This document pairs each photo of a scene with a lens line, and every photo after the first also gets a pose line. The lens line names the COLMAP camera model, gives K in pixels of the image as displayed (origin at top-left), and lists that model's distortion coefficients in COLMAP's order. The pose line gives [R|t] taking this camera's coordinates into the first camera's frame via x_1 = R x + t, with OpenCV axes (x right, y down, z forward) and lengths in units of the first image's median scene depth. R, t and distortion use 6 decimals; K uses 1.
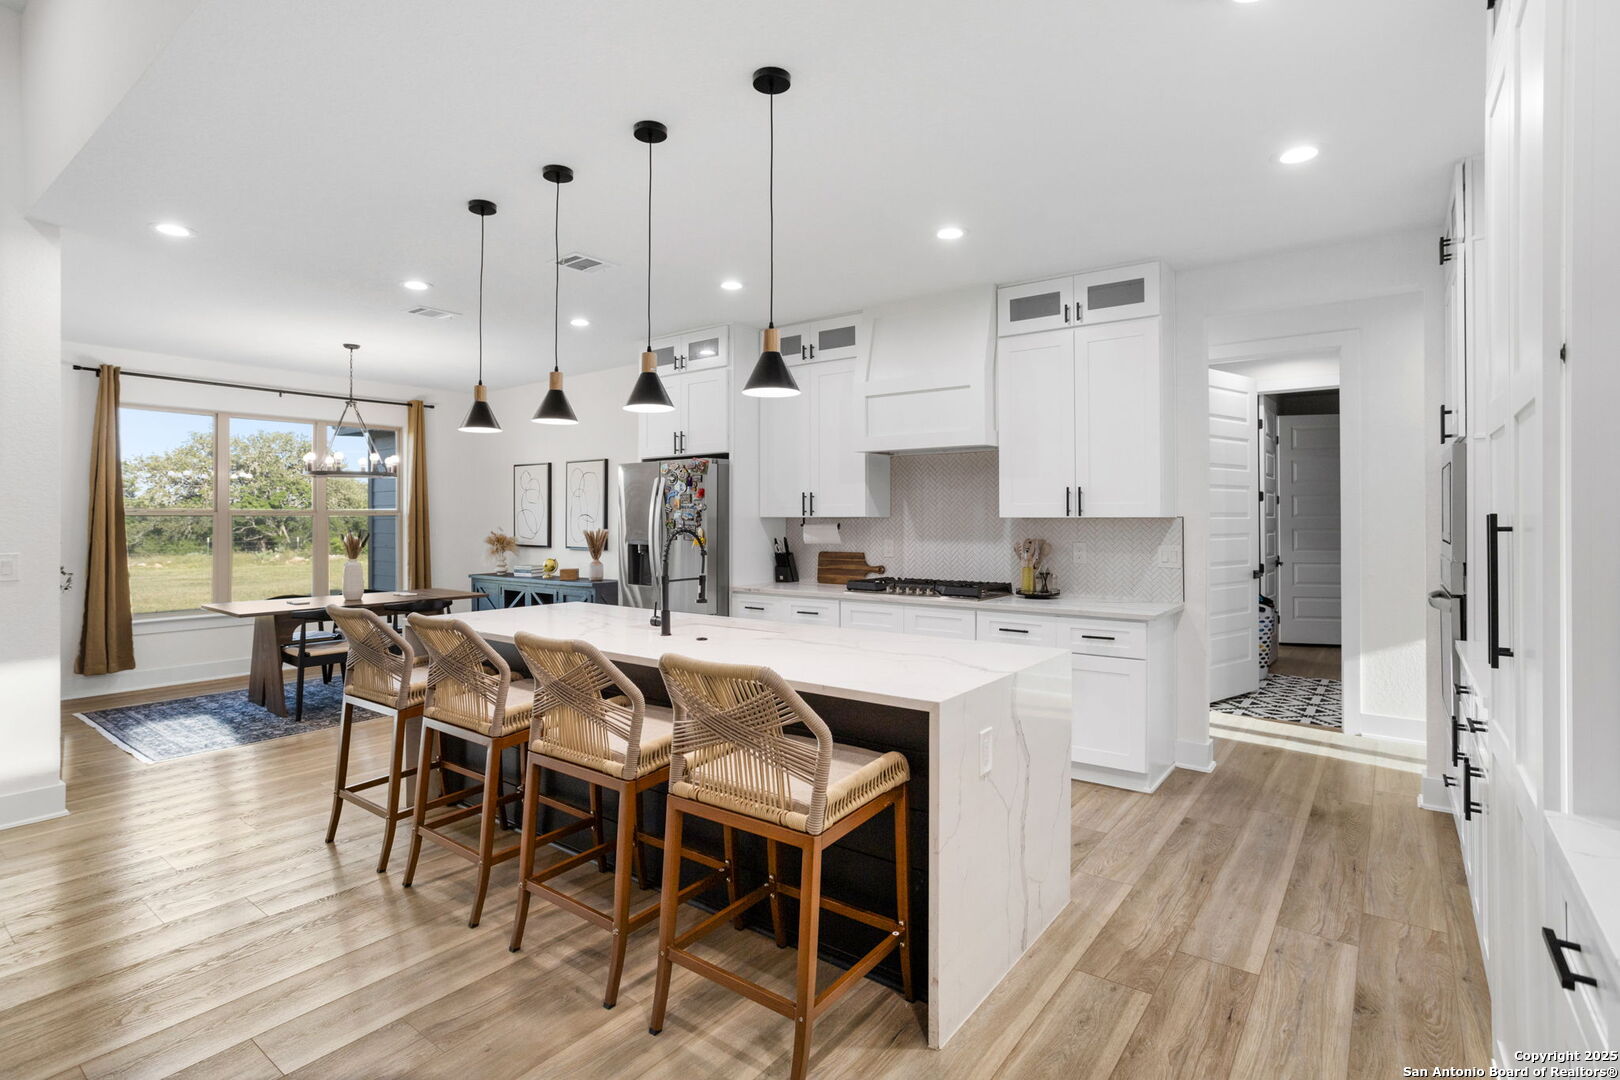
lens RADIAL K [[803.1, 0, 804.8], [0, 803.1, 511.0], [0, 0, 1]] dist [-0.046636, 0.000206]
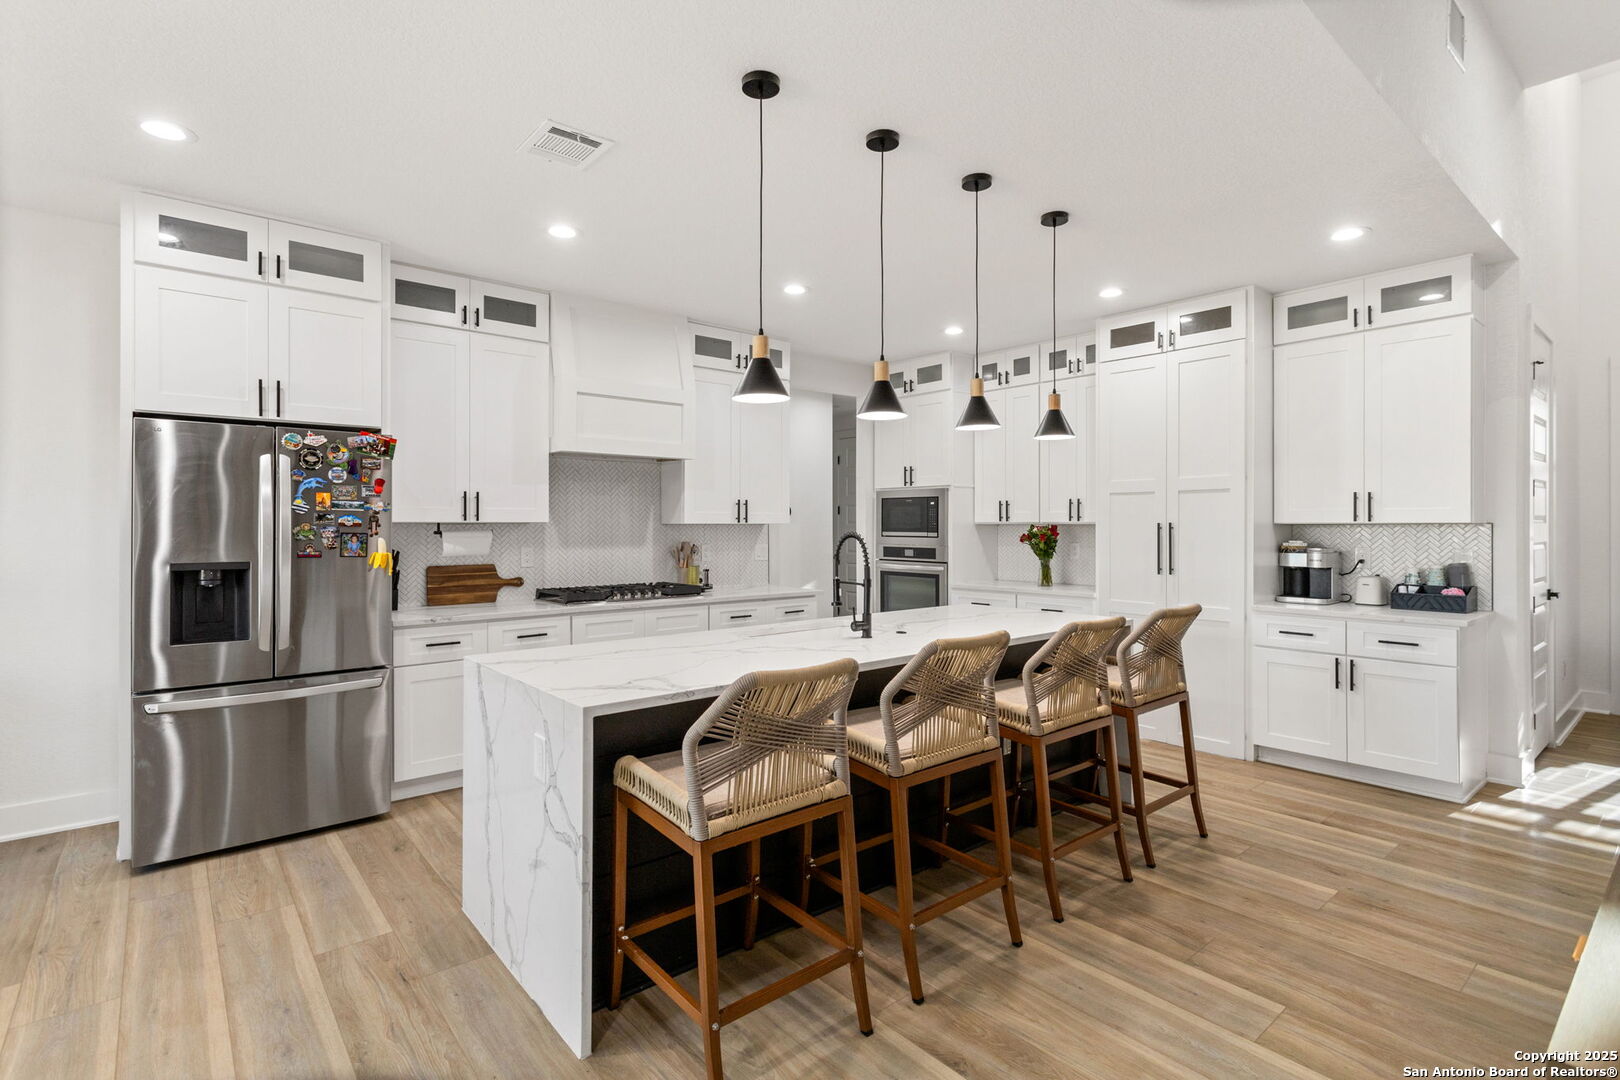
lens RADIAL K [[774.5, 0, 802.3], [0, 774.5, 530.0], [0, 0, 1]] dist [0.001190, 0.000062]
pose [[0.233674, -0.006194, 0.972295, -0.978712], [-0.006989, 0.999943, 0.008050, 0.009453], [-0.972290, -0.008677, 0.233617, 0.722618]]
